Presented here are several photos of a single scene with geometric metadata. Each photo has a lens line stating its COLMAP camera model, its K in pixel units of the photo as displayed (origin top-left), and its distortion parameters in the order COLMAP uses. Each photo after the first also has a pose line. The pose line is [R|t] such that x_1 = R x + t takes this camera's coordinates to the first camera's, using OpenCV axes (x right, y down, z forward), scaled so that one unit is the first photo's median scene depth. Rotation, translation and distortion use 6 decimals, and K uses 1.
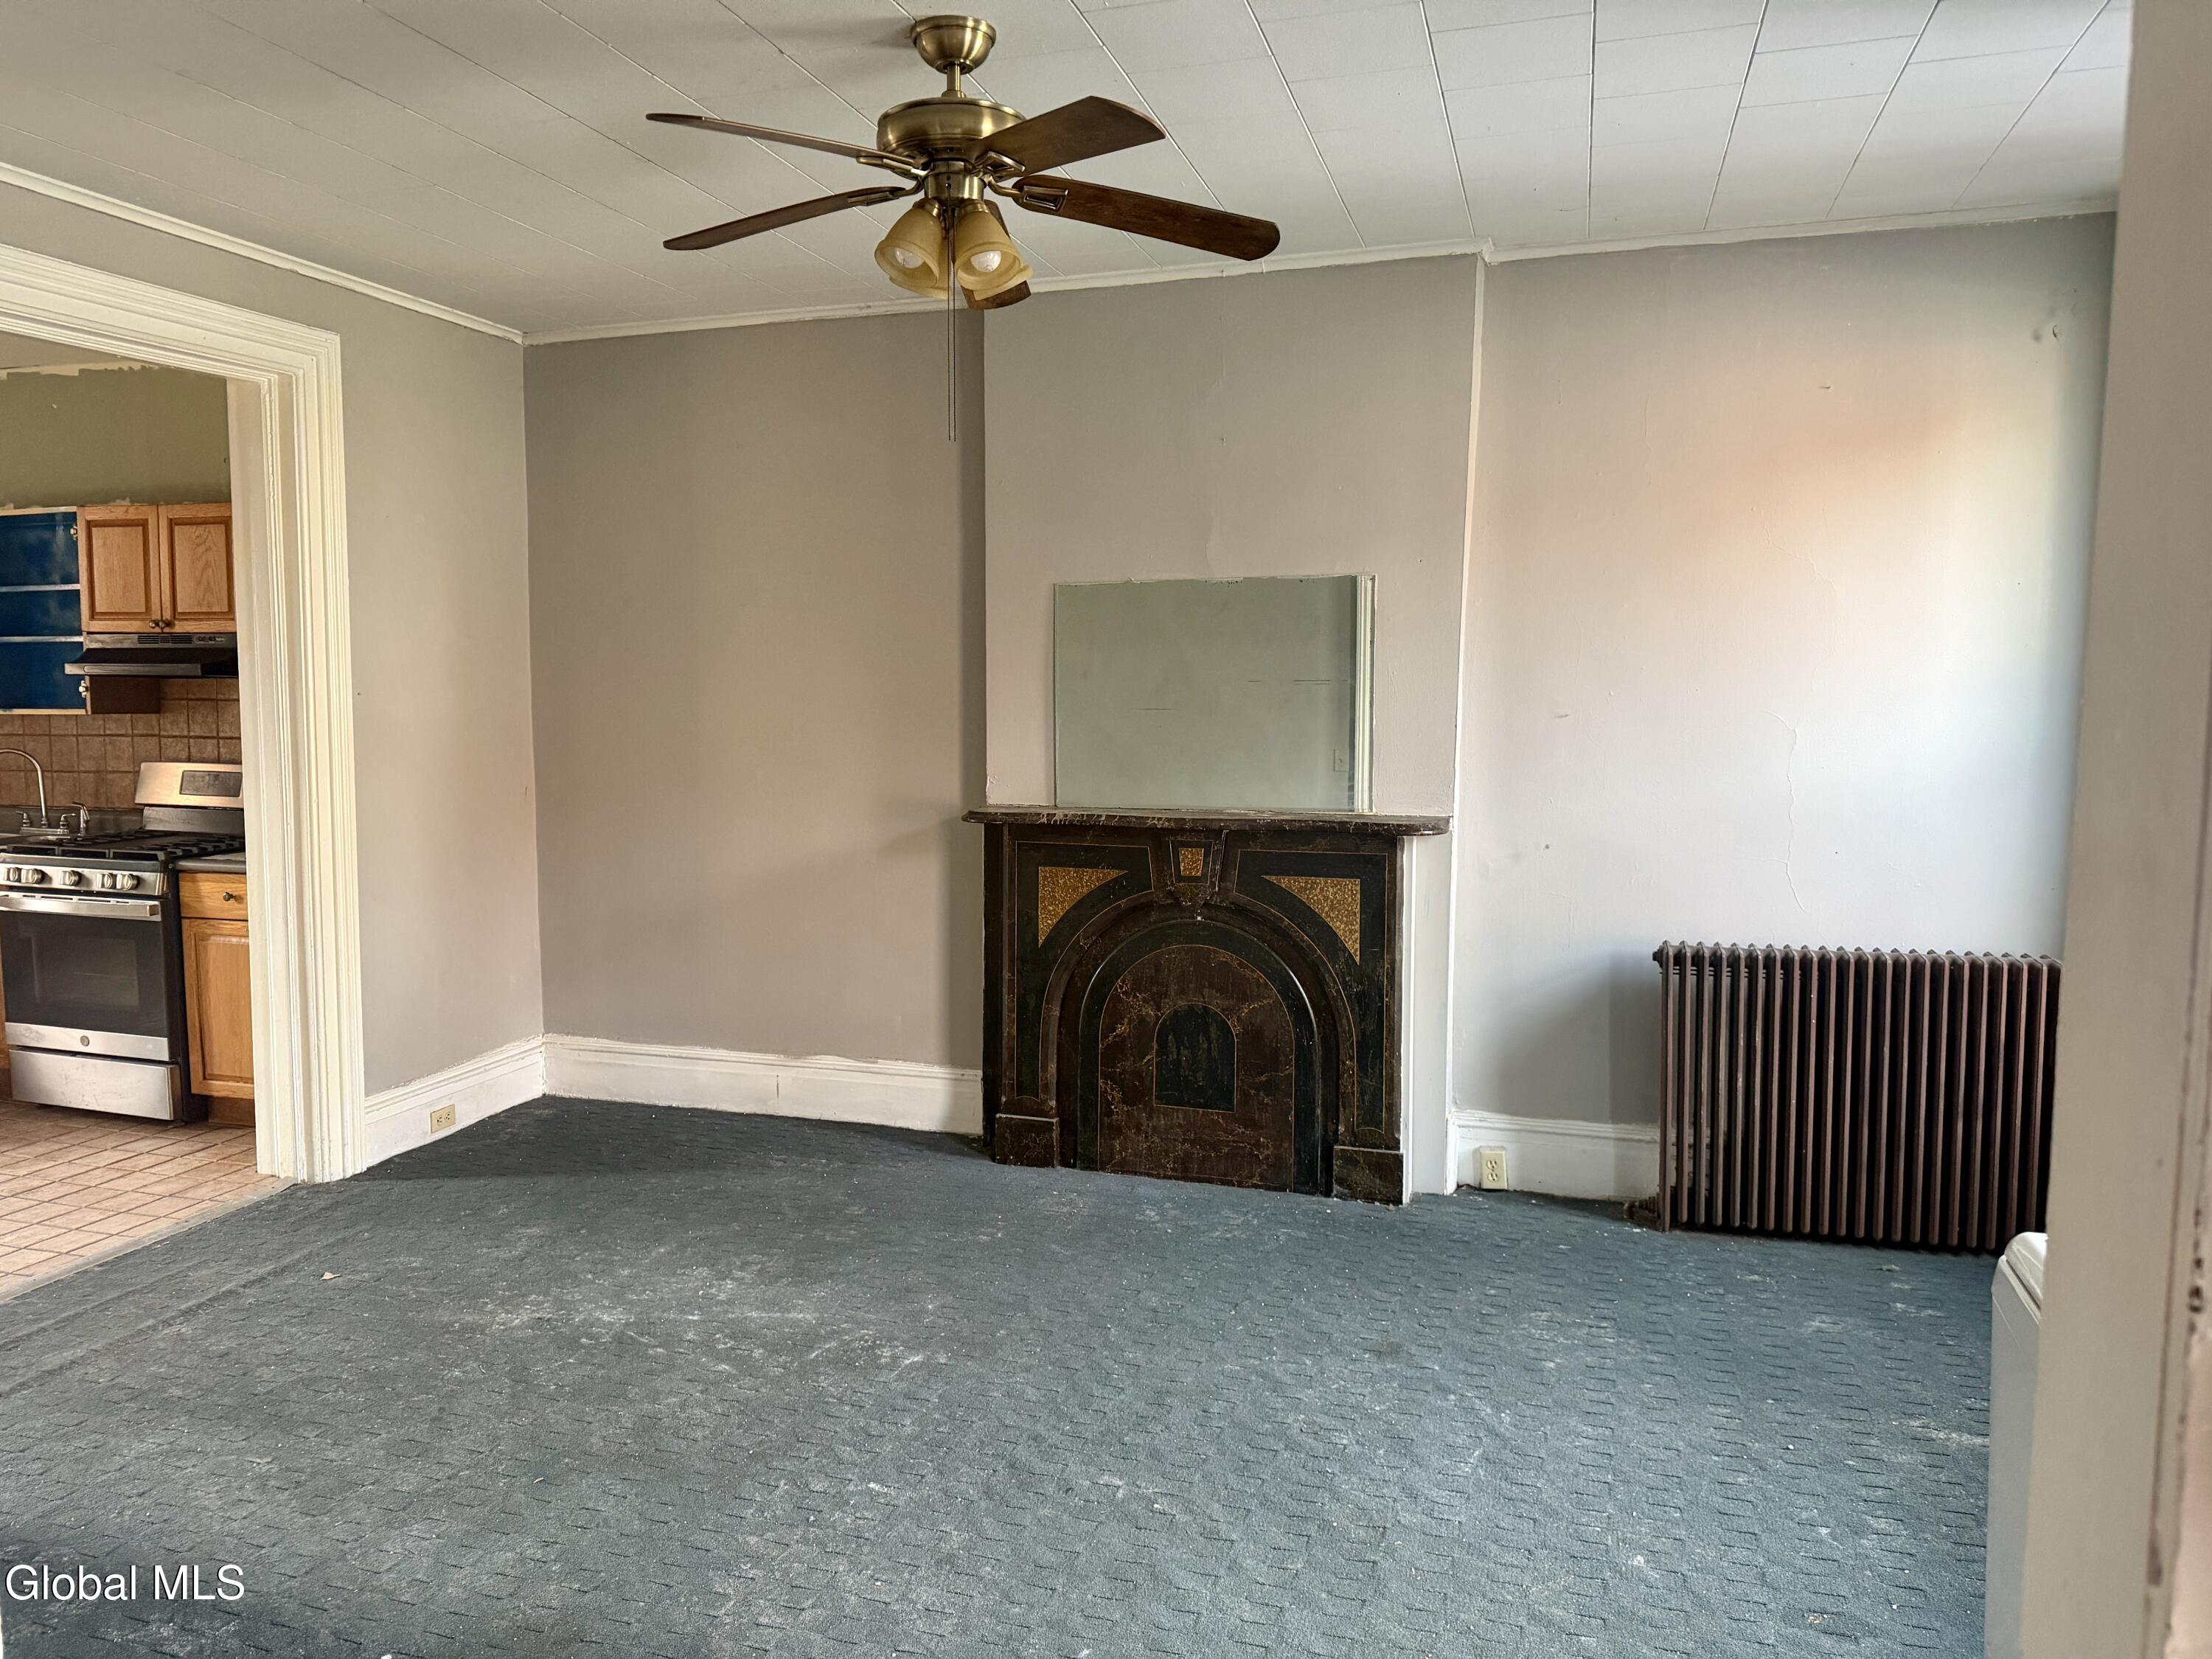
lens RADIAL K [[1537.9, 0, 1106.0], [0, 1537.9, 829.5], [0, 0, 1]] dist [-0.000894, -0.003643]
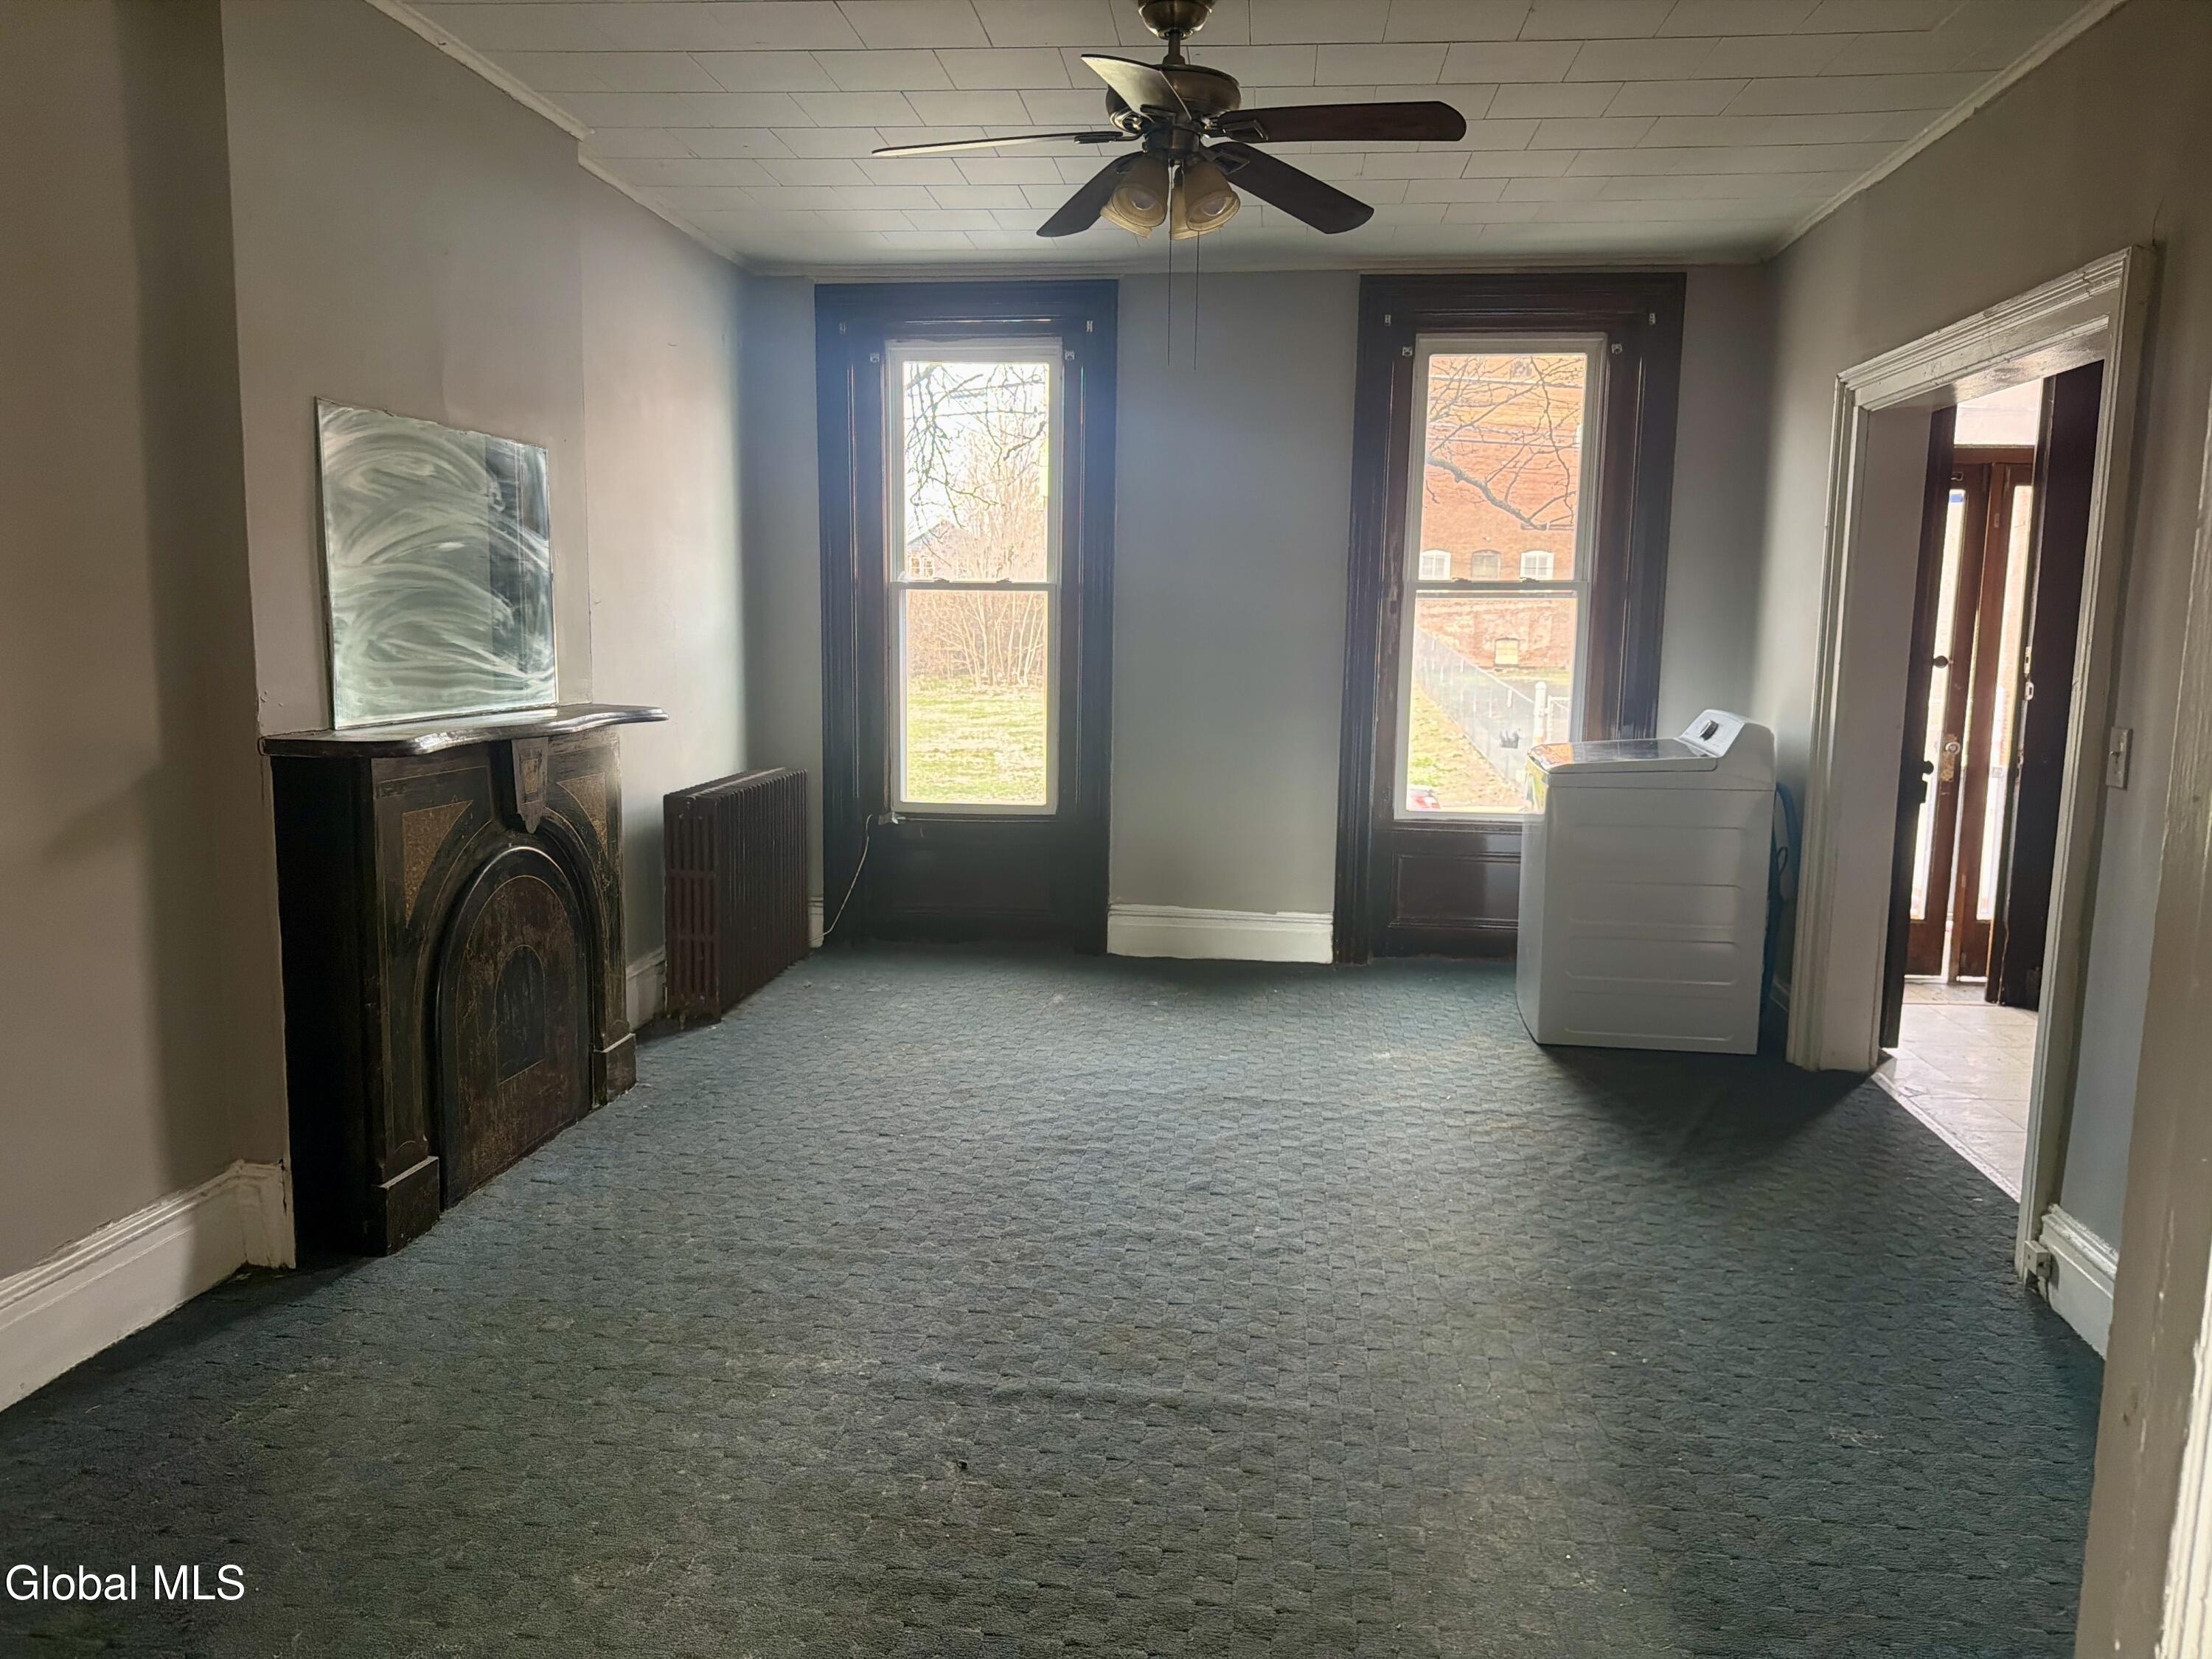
lens RADIAL K [[1554.3, 0, 1106.0], [0, 1554.3, 829.5], [0, 0, 1]] dist [0.234850, -0.422680]
pose [[-0.207361, -0.138775, 0.968371, -1.272227], [0.057253, 0.986469, 0.153628, -0.097520], [-0.976588, 0.087299, -0.196609, 1.289877]]
